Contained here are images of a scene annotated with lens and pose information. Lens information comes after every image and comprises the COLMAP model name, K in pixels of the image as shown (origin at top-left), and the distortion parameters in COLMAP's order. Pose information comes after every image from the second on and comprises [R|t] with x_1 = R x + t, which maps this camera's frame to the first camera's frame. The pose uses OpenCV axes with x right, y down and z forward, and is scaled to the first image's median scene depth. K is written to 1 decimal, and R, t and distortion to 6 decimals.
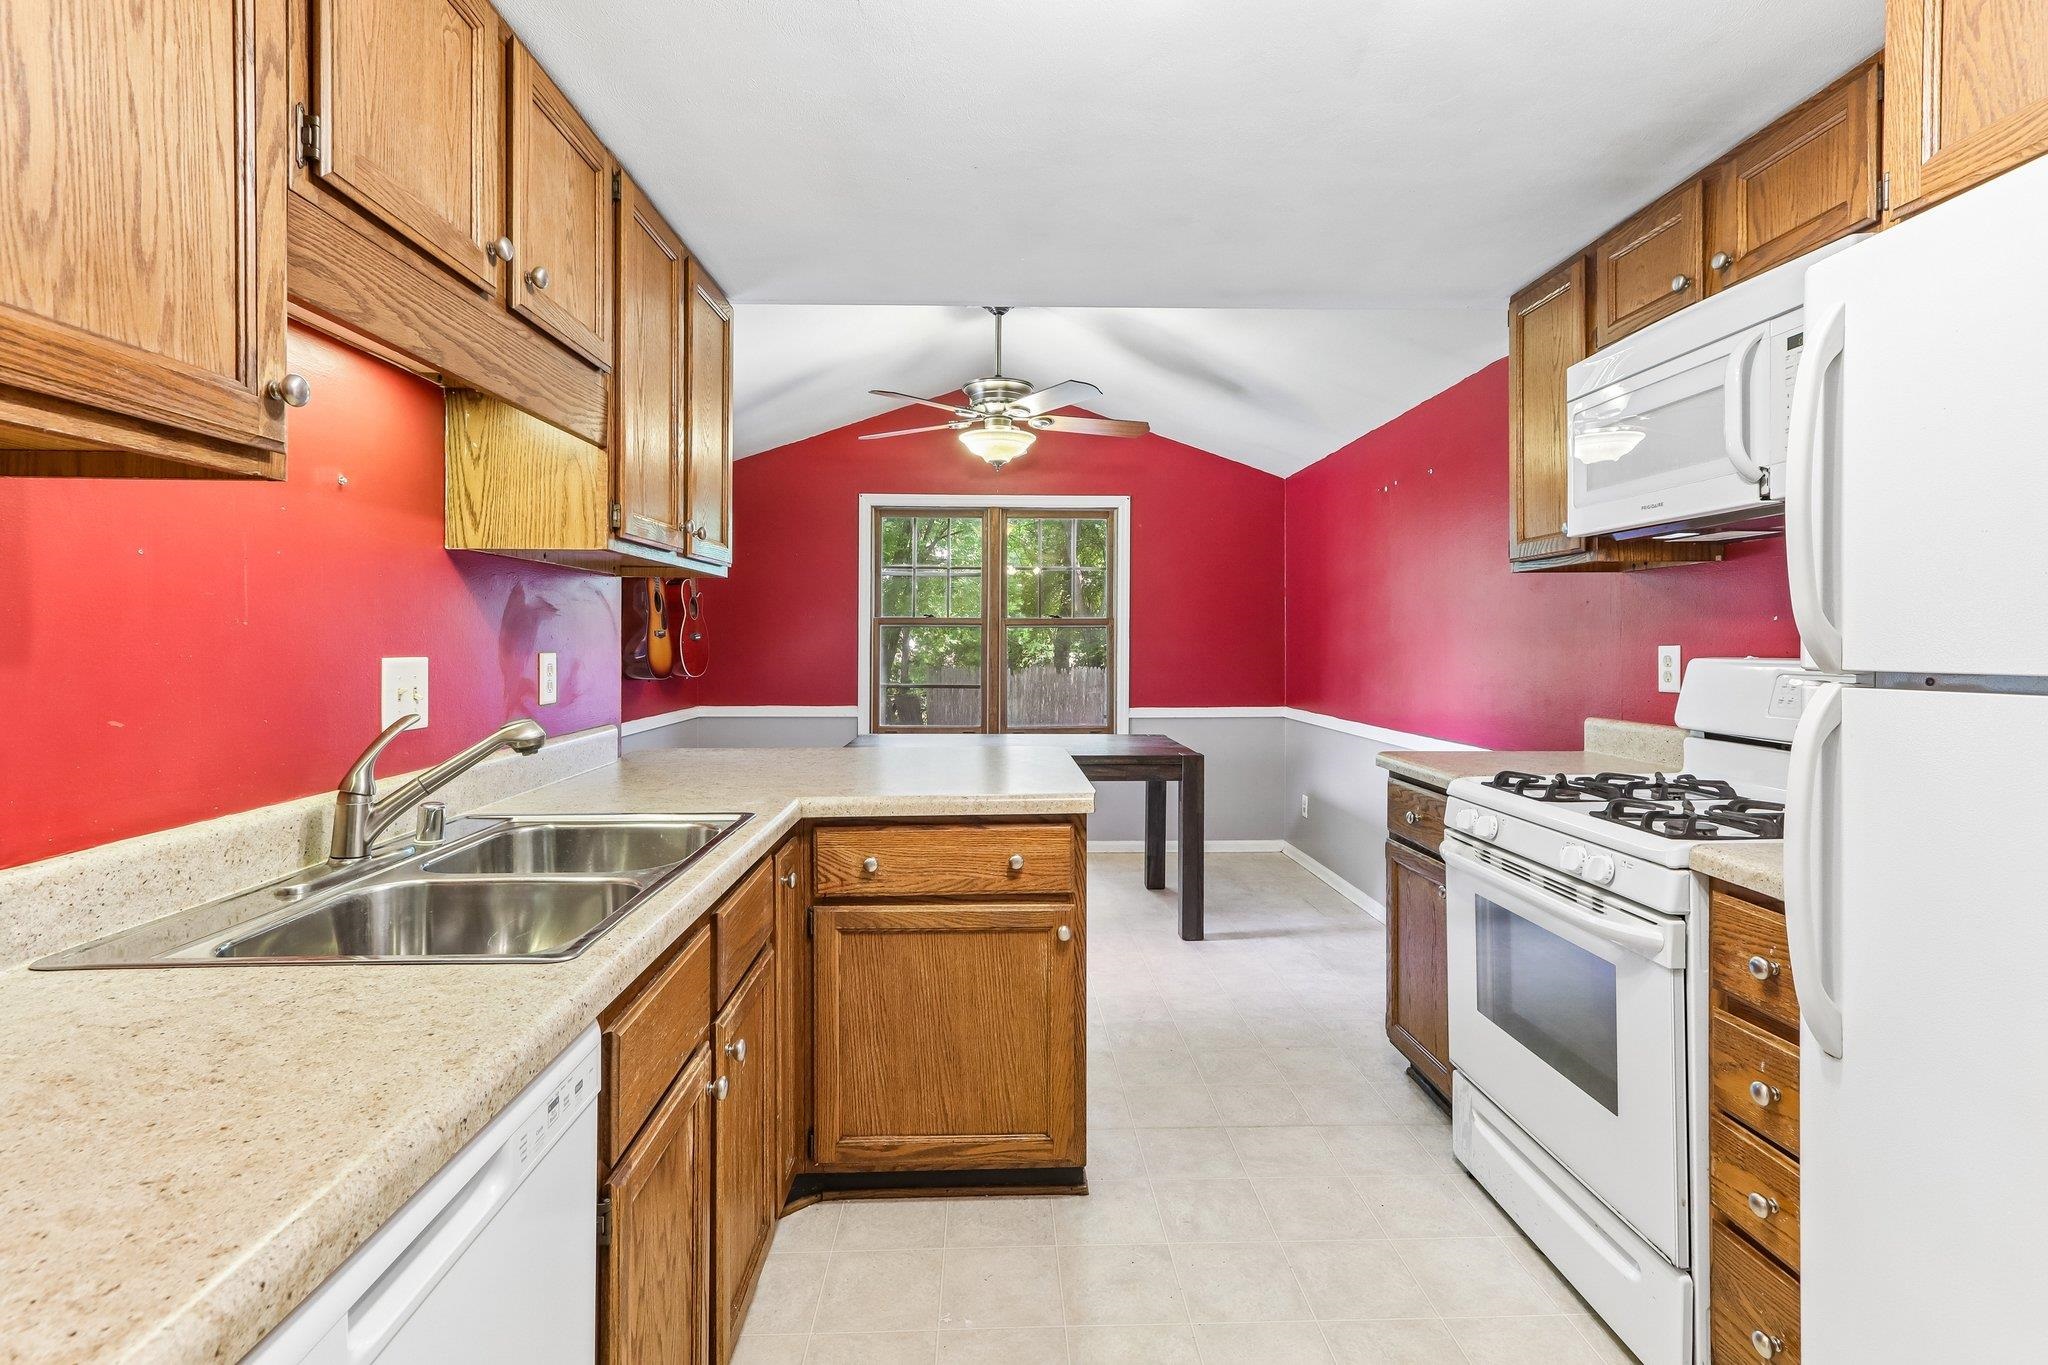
lens RADIAL K [[968.6, 0, 1016.0], [0, 968.6, 644.4], [0, 0, 1]] dist [0.004915, 0.001547]
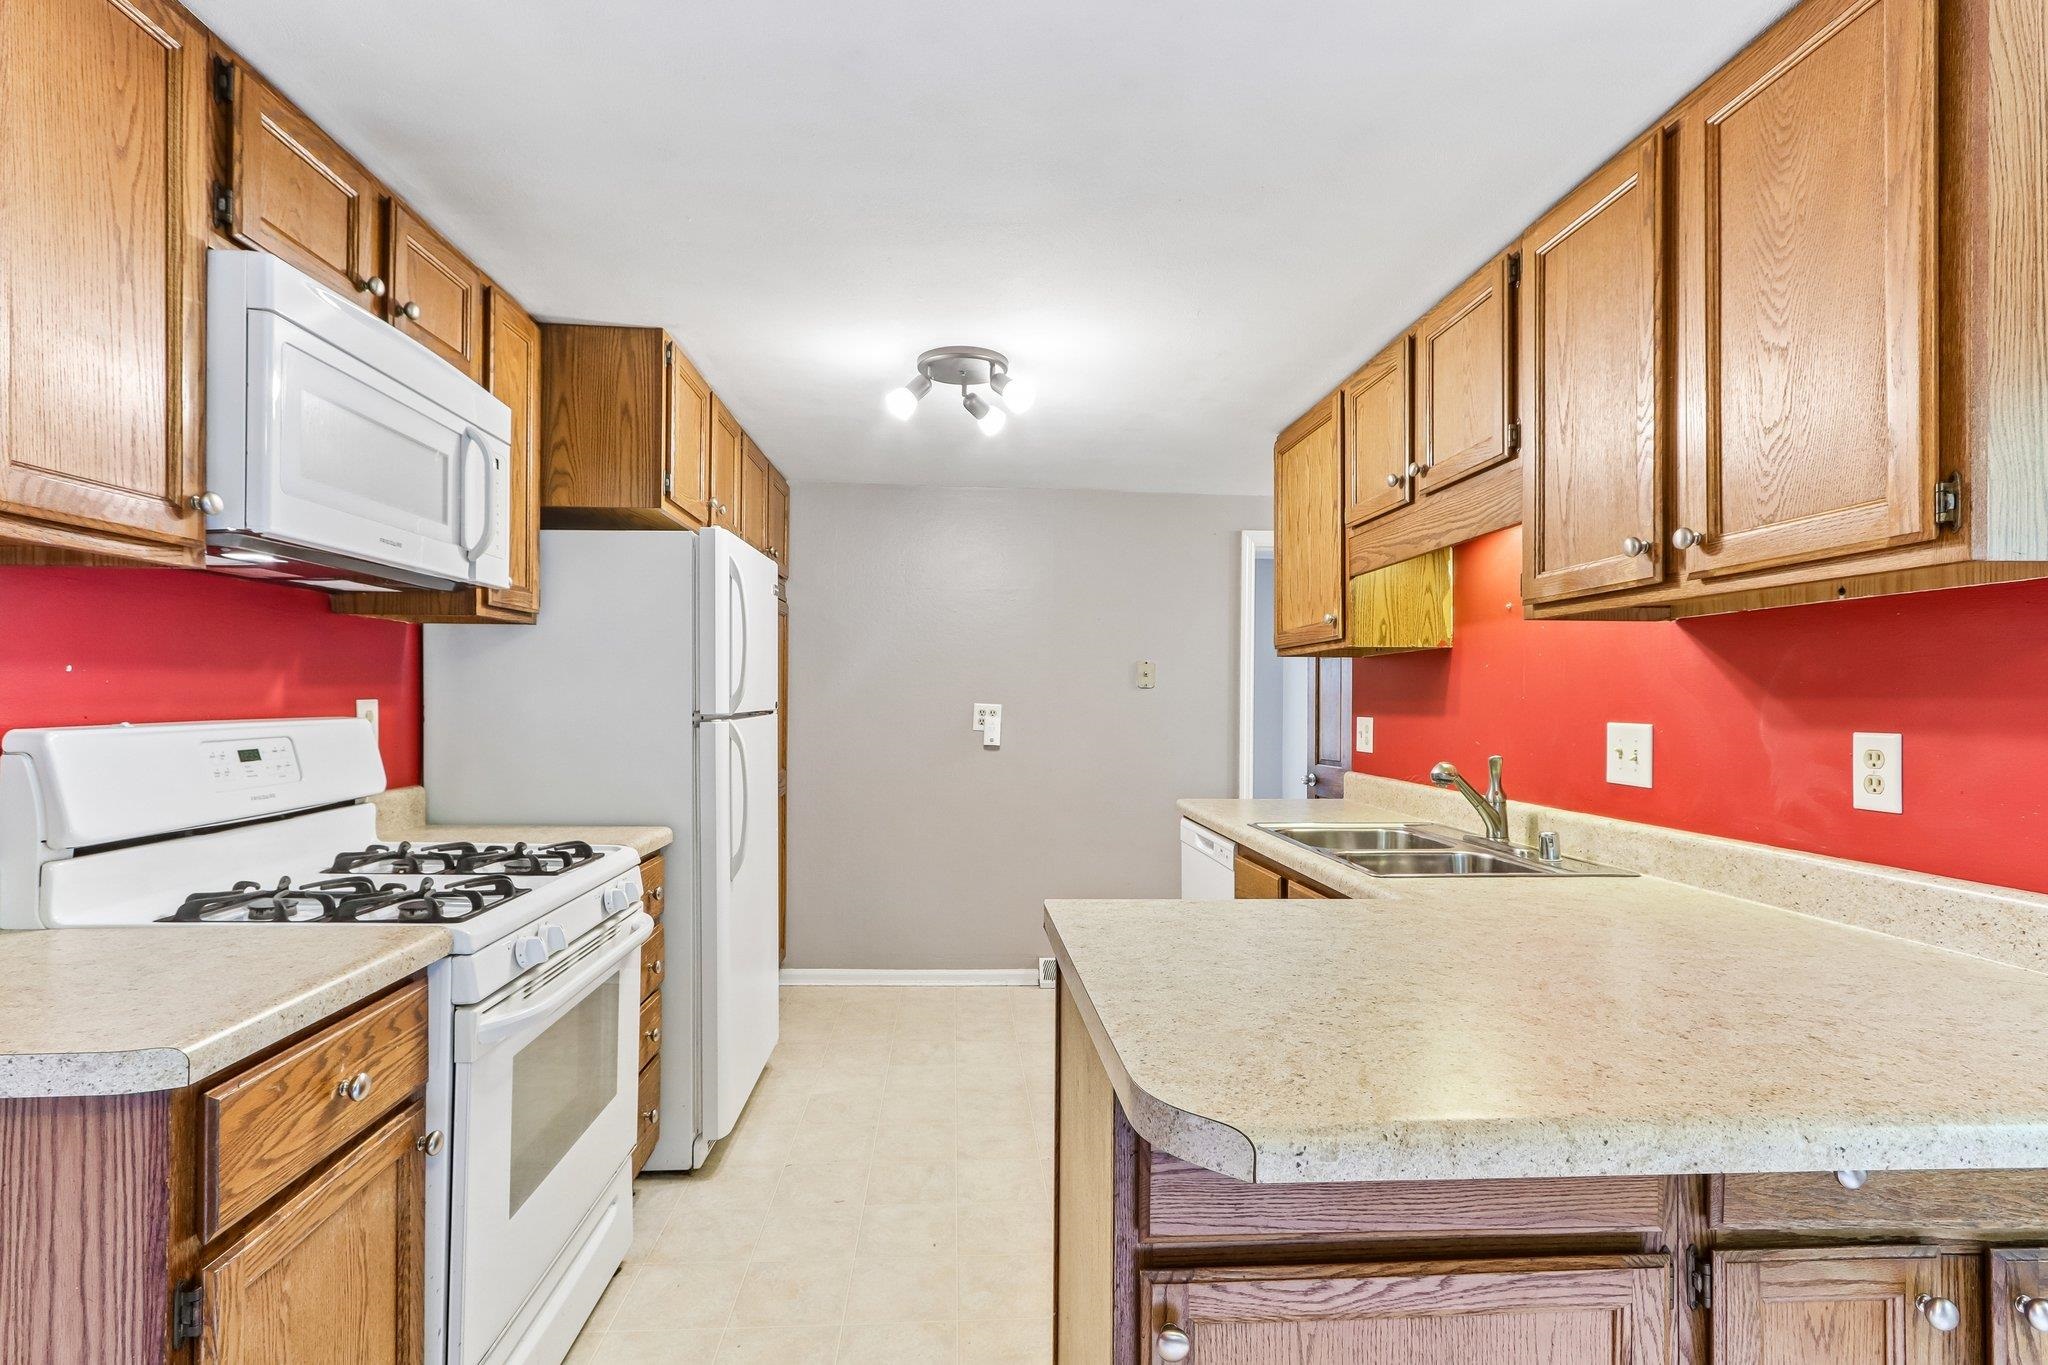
lens RADIAL K [[960.0, 0, 1017.6], [0, 960.0, 695.8], [0, 0, 1]] dist [0.004080, 0.000572]
pose [[-0.999266, -0.007751, -0.037507, 0.135078], [-0.007902, 0.999961, 0.003880, -0.015694], [0.037475, 0.004174, -0.999289, 1.787756]]
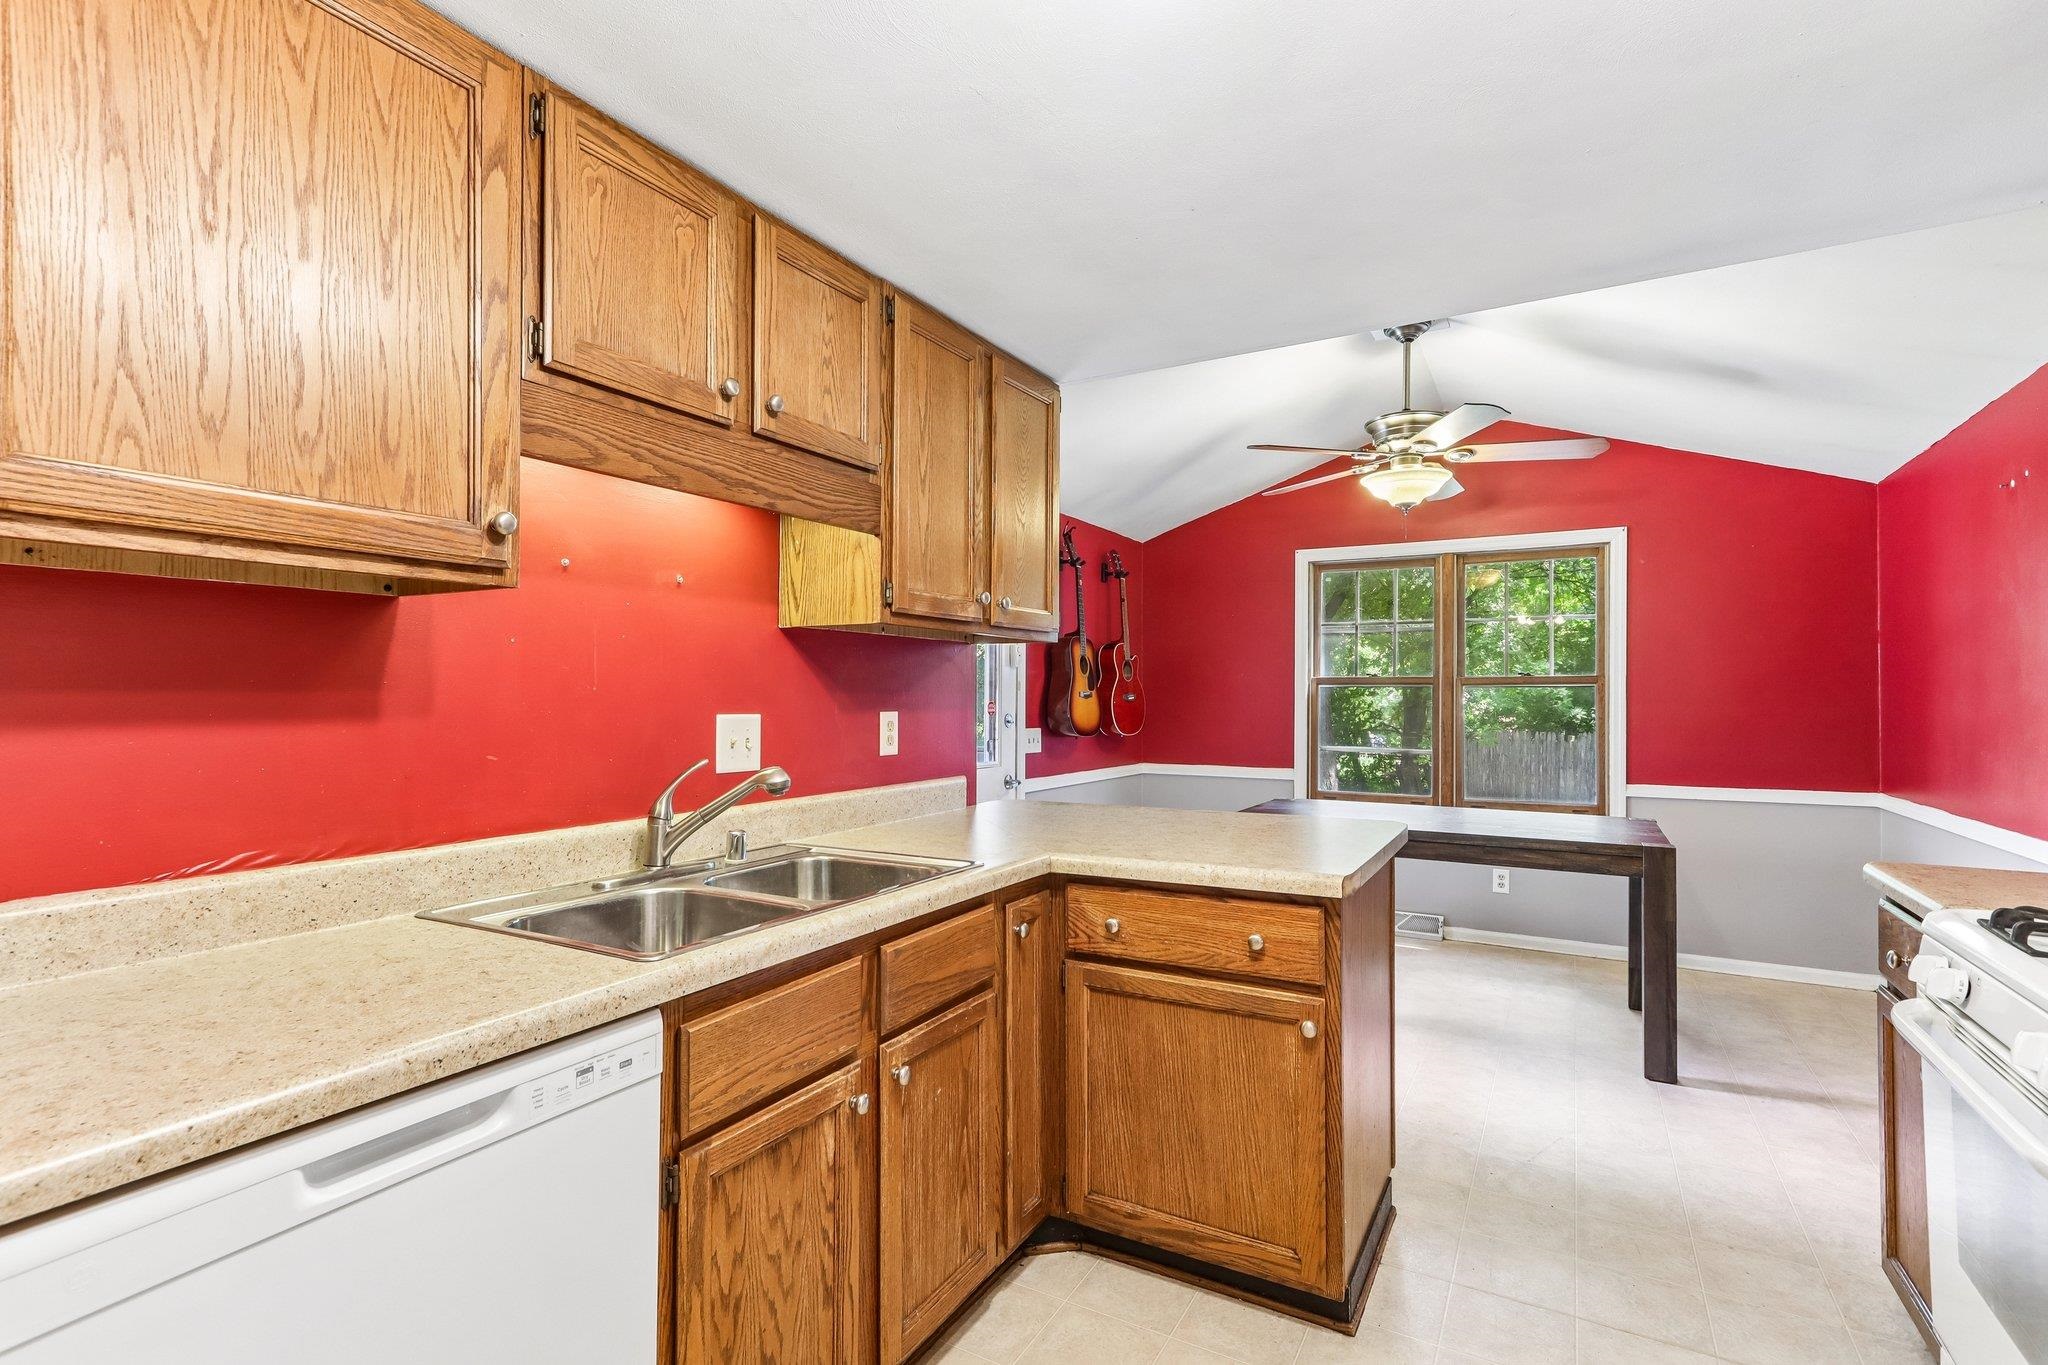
lens RADIAL K [[962.5, 0, 1019.4], [0, 962.5, 688.8], [0, 0, 1]] dist [0.010290, 0.000105]
pose [[0.854520, -0.003329, -0.519408, 0.284205], [-0.004971, 0.999881, -0.014588, -0.002827], [0.519395, 0.015048, 0.854402, 0.092855]]
